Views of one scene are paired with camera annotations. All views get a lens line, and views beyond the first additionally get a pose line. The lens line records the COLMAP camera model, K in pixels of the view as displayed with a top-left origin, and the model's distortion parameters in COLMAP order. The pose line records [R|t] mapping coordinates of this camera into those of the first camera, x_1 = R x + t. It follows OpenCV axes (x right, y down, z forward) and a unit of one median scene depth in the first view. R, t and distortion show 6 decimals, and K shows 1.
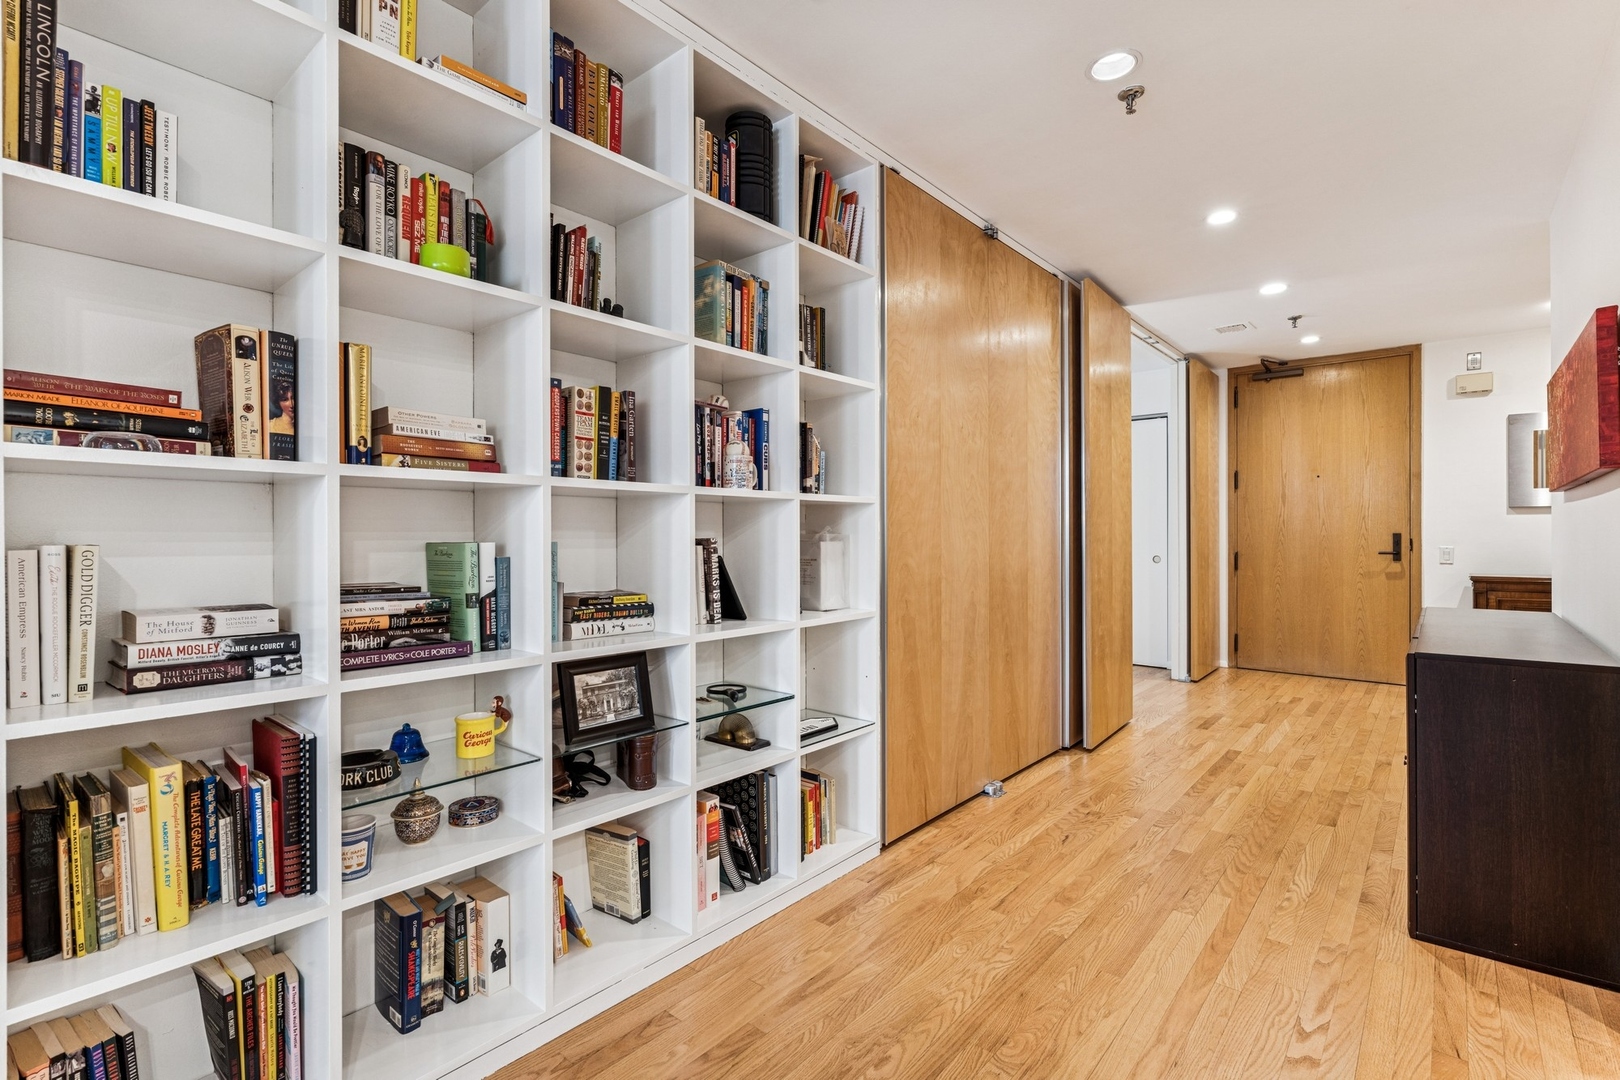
lens RADIAL K [[754.4, 0, 812.3], [0, 754.4, 532.6], [0, 0, 1]] dist [-0.002365, 0.001017]
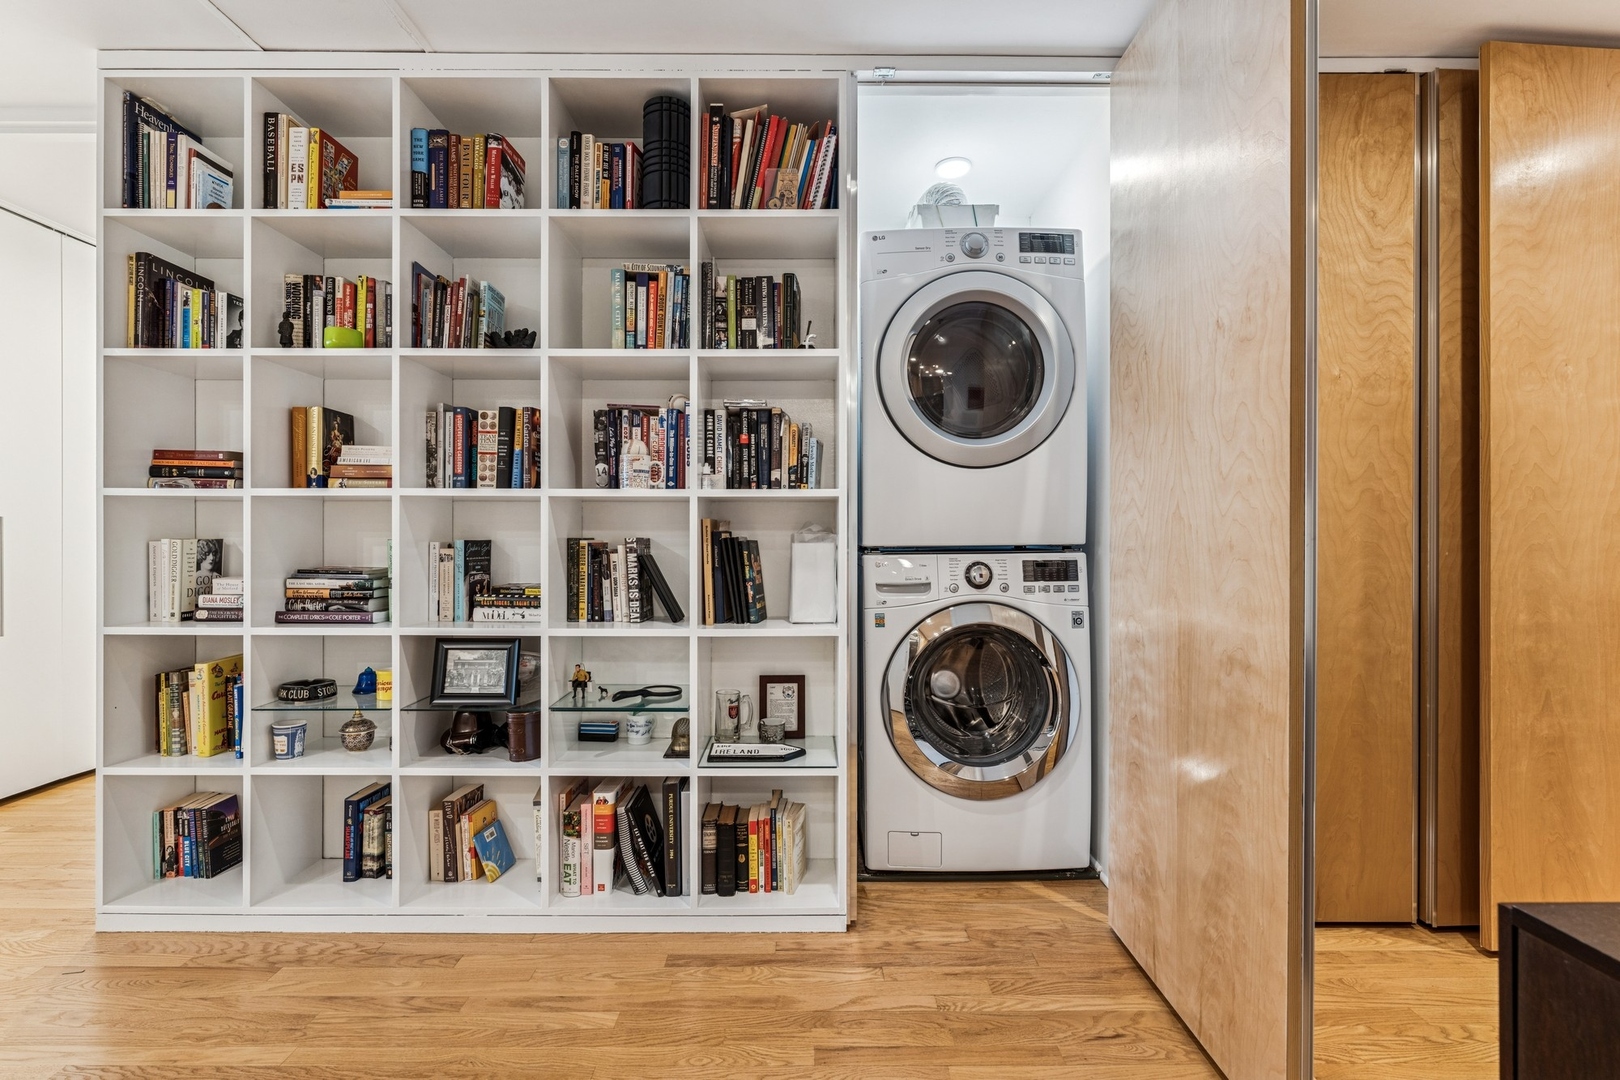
lens RADIAL K [[754.4, 0, 812.3], [0, 754.4, 532.6], [0, 0, 1]] dist [-0.002365, 0.001017]
pose [[0.648305, 0.001094, -0.761380, 0.934182], [-0.000268, 0.999999, 0.001209, -0.001278], [0.761381, -0.000580, 0.648305, 0.619267]]
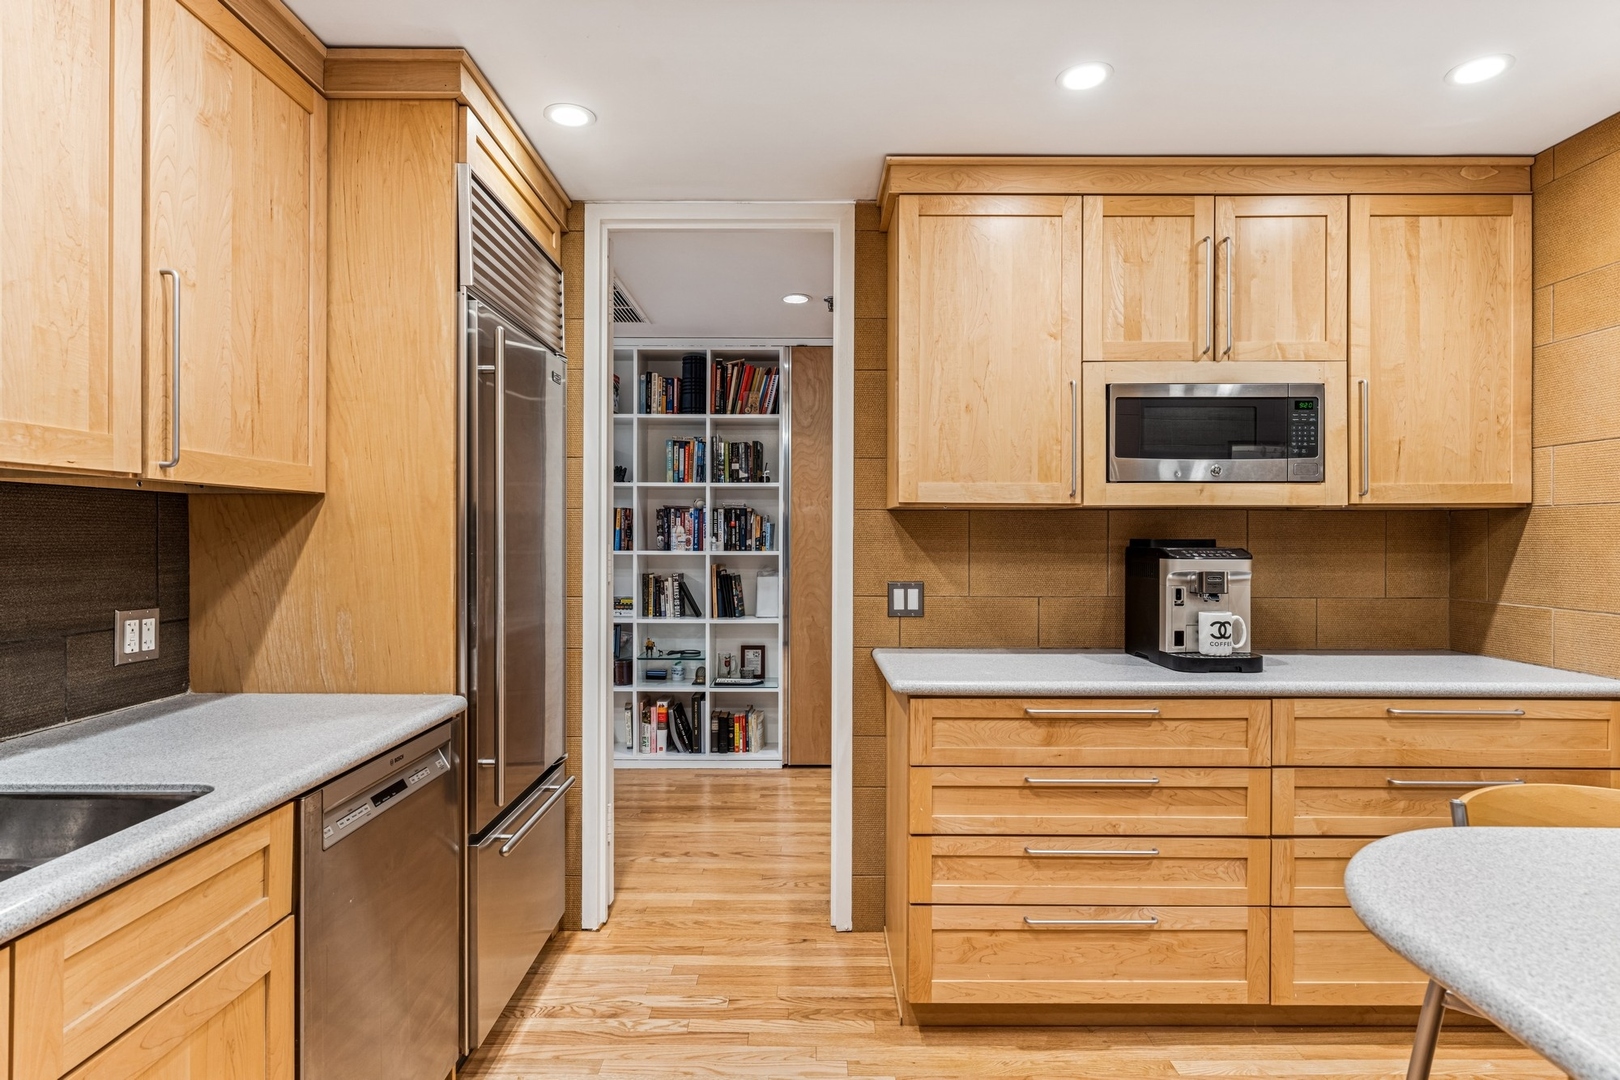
lens RADIAL K [[882.5, 0, 810.0], [0, 882.5, 540.0], [0, 0, 1]] dist [0.045843, 0.000013]
pose [[0.631993, 0.012851, -0.774867, 2.226040], [-0.003040, 0.999896, 0.014104, -0.136463], [0.774968, -0.006558, 0.631966, -0.232827]]
